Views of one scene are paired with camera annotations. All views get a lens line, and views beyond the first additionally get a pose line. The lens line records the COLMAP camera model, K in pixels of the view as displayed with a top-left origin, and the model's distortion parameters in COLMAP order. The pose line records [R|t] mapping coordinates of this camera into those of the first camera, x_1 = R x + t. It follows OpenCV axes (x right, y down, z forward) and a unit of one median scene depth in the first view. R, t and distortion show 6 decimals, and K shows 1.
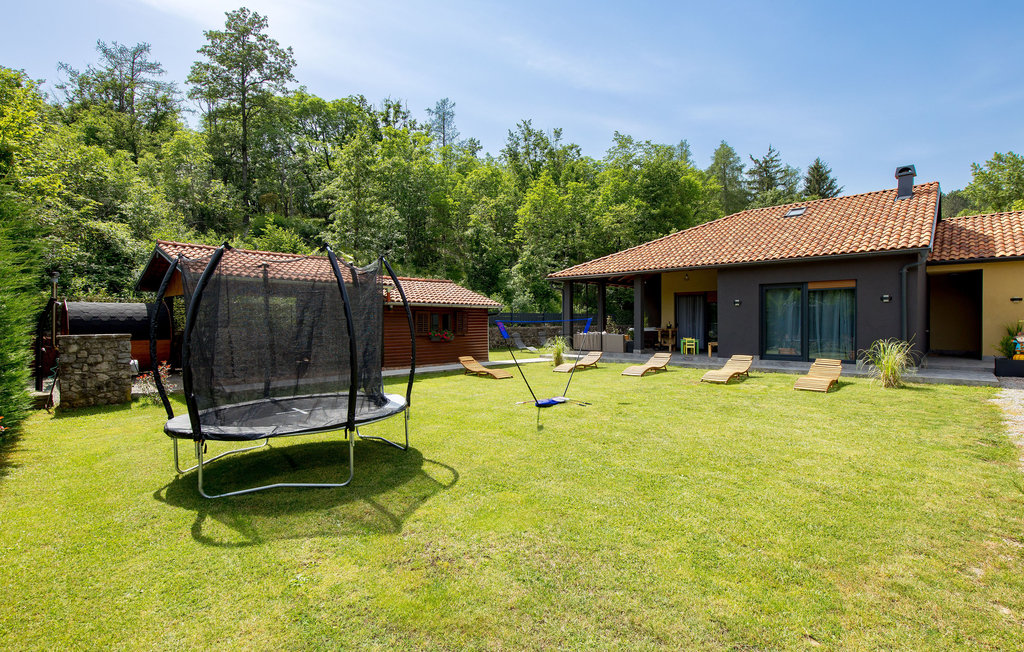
lens RADIAL K [[469.7, 0, 512.0], [0, 469.7, 326.0], [0, 0, 1]] dist [-0.000981, 0.000102]
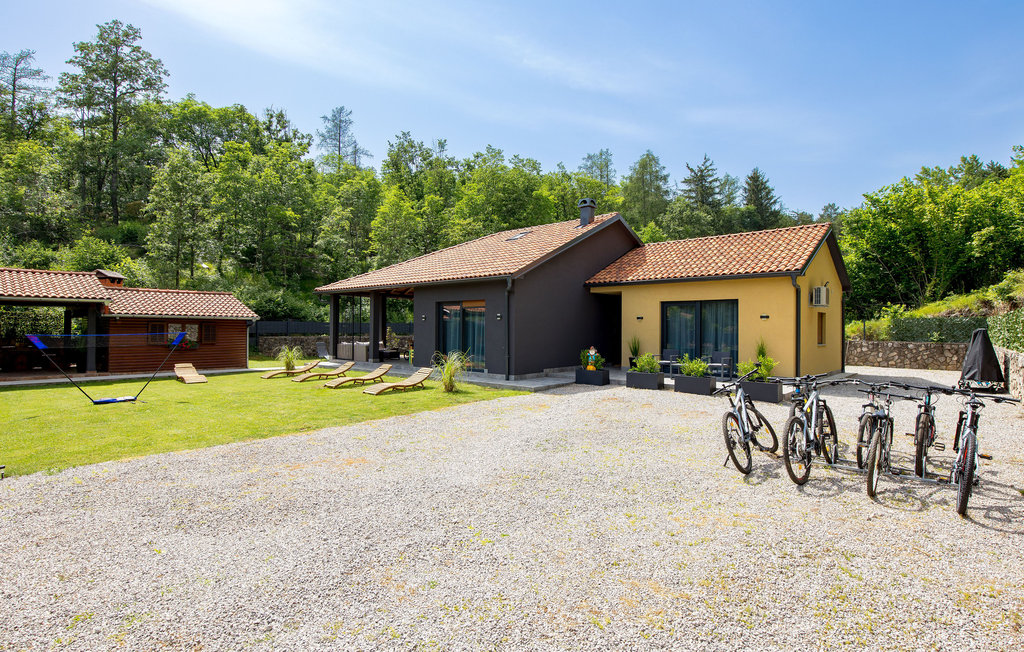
lens RADIAL K [[503.0, 0, 512.0], [0, 503.0, 326.0], [0, 0, 1]] dist [-0.016328, 0.007955]
pose [[0.999858, 0.012425, 0.011355, 0.279062], [-0.012238, 0.999791, -0.016363, -0.005590], [-0.011556, 0.016222, 0.999802, -0.082227]]
